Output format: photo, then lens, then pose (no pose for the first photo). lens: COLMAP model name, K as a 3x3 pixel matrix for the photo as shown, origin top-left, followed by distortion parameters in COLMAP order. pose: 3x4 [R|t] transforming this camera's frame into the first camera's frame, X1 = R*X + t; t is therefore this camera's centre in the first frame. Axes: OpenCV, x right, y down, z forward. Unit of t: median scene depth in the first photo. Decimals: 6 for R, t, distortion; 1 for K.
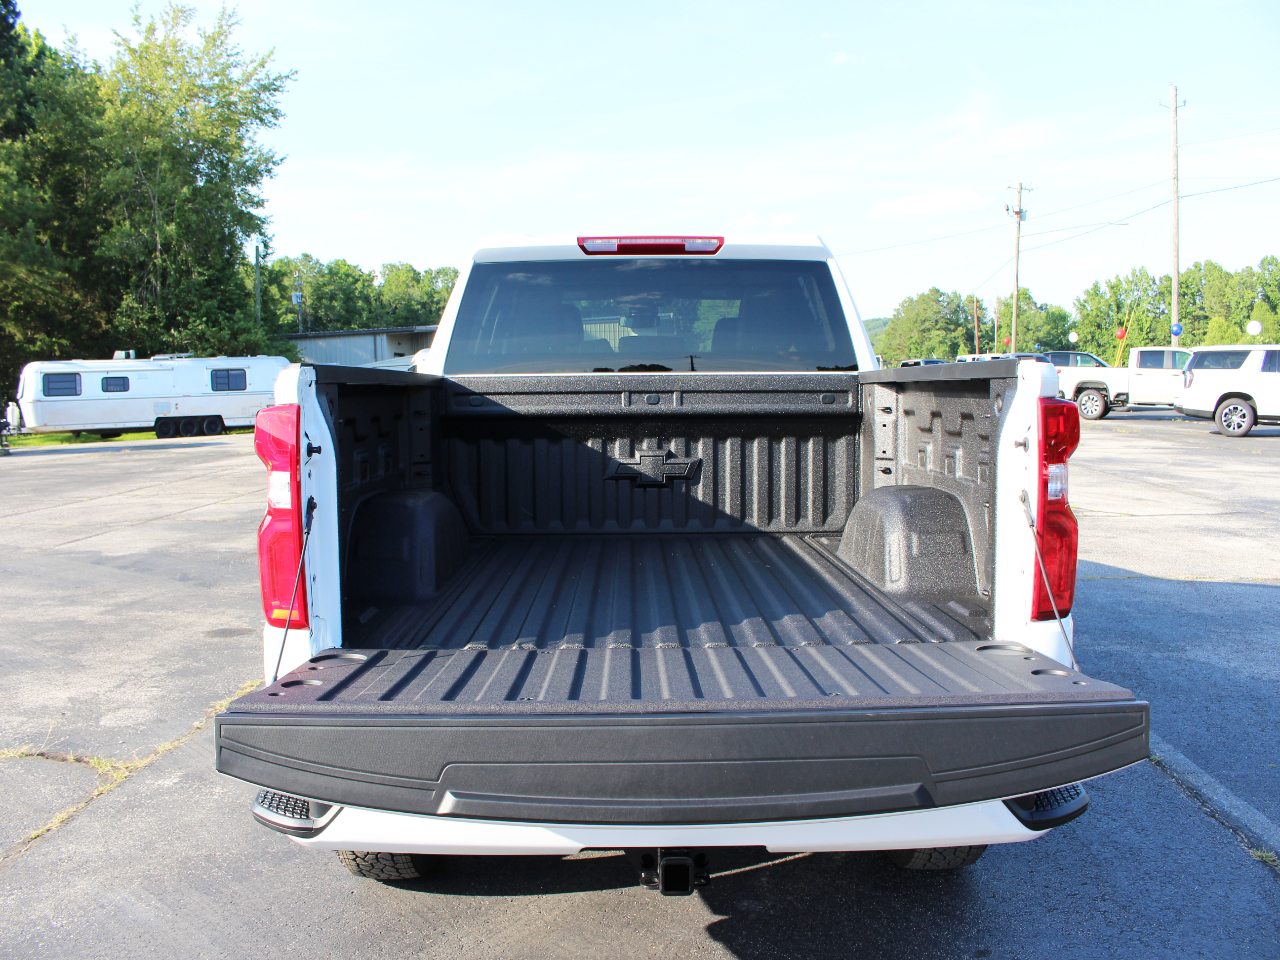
lens RADIAL K [[1026.4, 0, 608.6], [0, 1026.4, 487.7], [0, 0, 1]] dist [-0.107882, 0.043981]
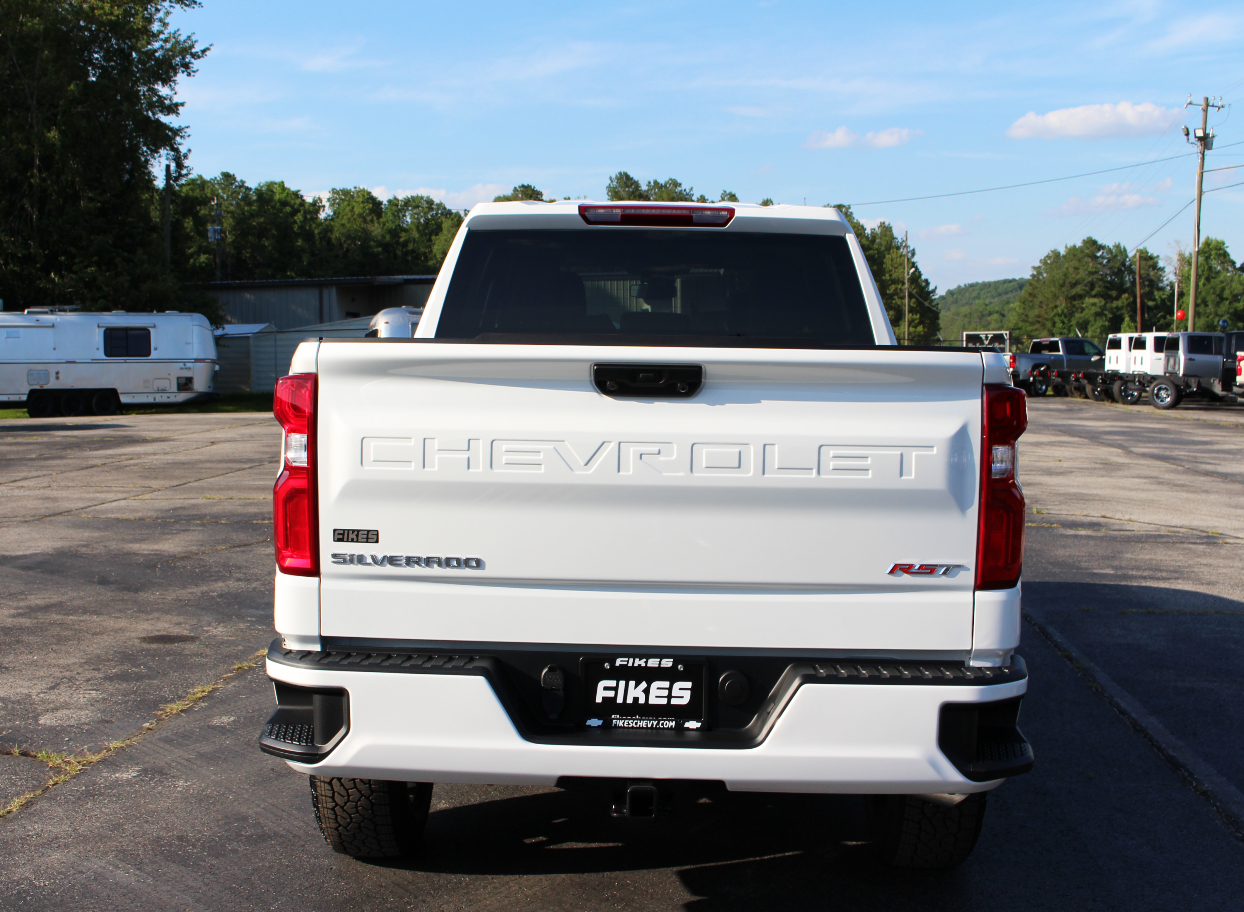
lens RADIAL K [[1421.8, 0, 573.2], [0, 1421.8, 489.9], [0, 0, 1]] dist [-0.096723, 0.000000]
pose [[0.998752, 0.027935, -0.041403, 0.002462], [-0.028320, 0.999561, -0.008754, 0.002957], [0.041141, 0.009915, 0.999104, -0.031500]]
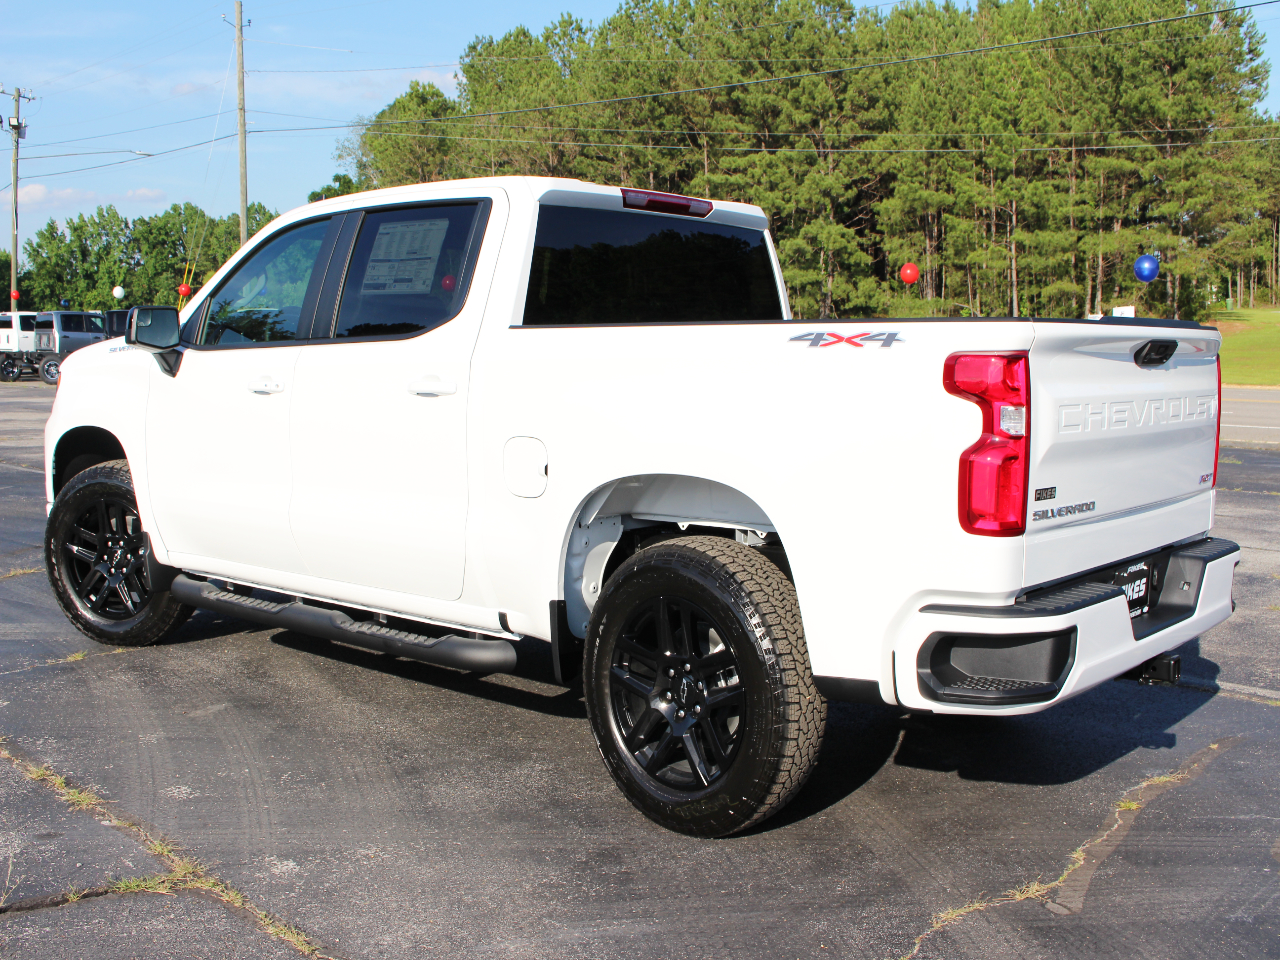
lens RADIAL K [[1344.6, 0, 595.2], [0, 1344.6, 504.8], [0, 0, 1]] dist [-0.092676, 0.000000]
pose [[0.660028, -0.073992, 0.747588, -0.107116], [0.064857, 0.997035, 0.041420, 0.000215], [-0.748436, 0.021148, 0.662869, 0.018432]]
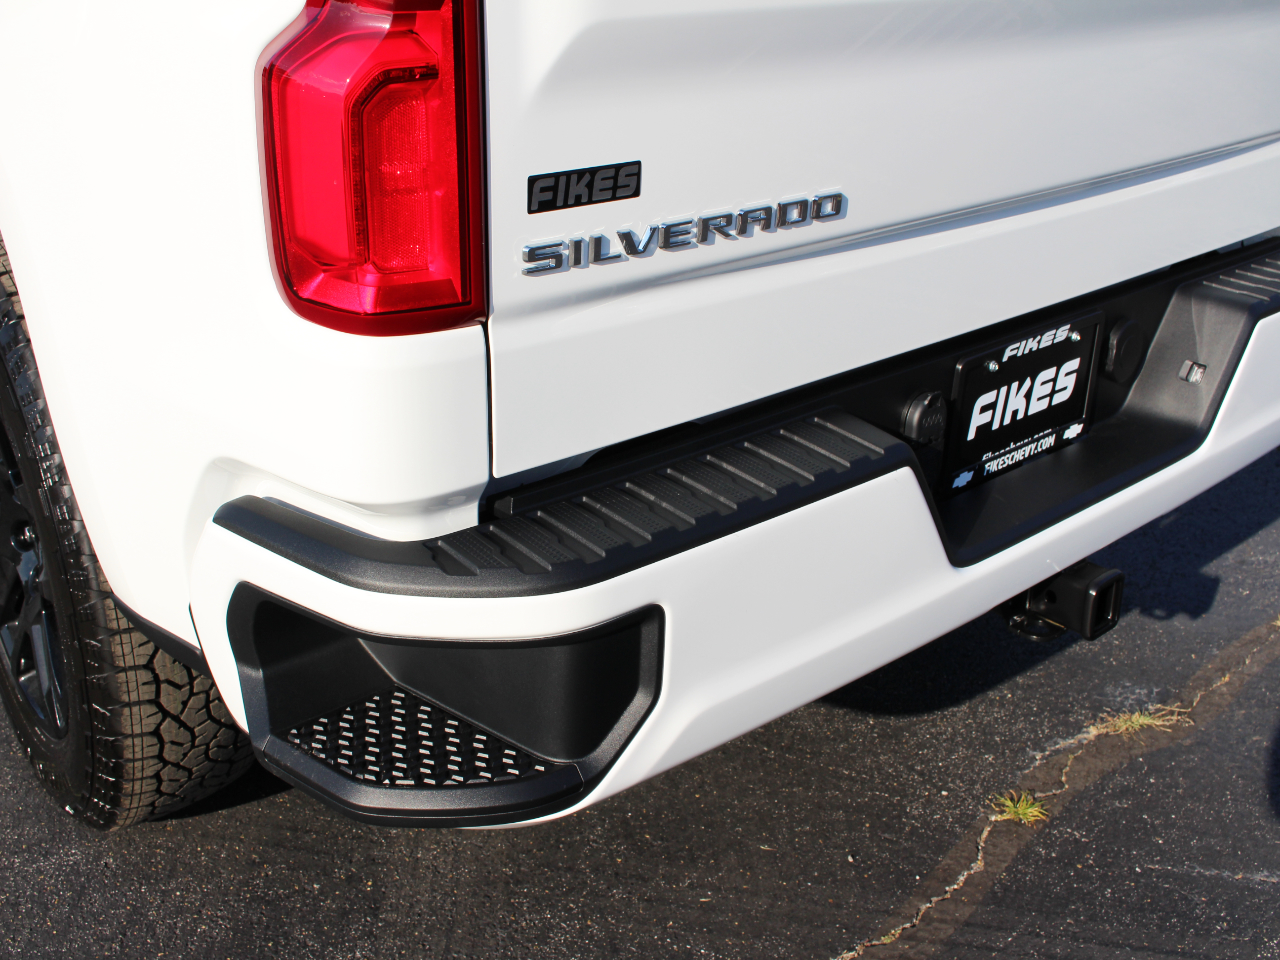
lens RADIAL K [[1344.6, 0, 595.6], [0, 1344.6, 408.0], [0, 0, 1]] dist [-0.092676, 0.000000]
pose [[0.770540, -0.230042, 0.594432, -0.033315], [0.059006, 0.954340, 0.292838, 0.001495], [-0.634655, -0.190568, 0.748930, 0.034180]]
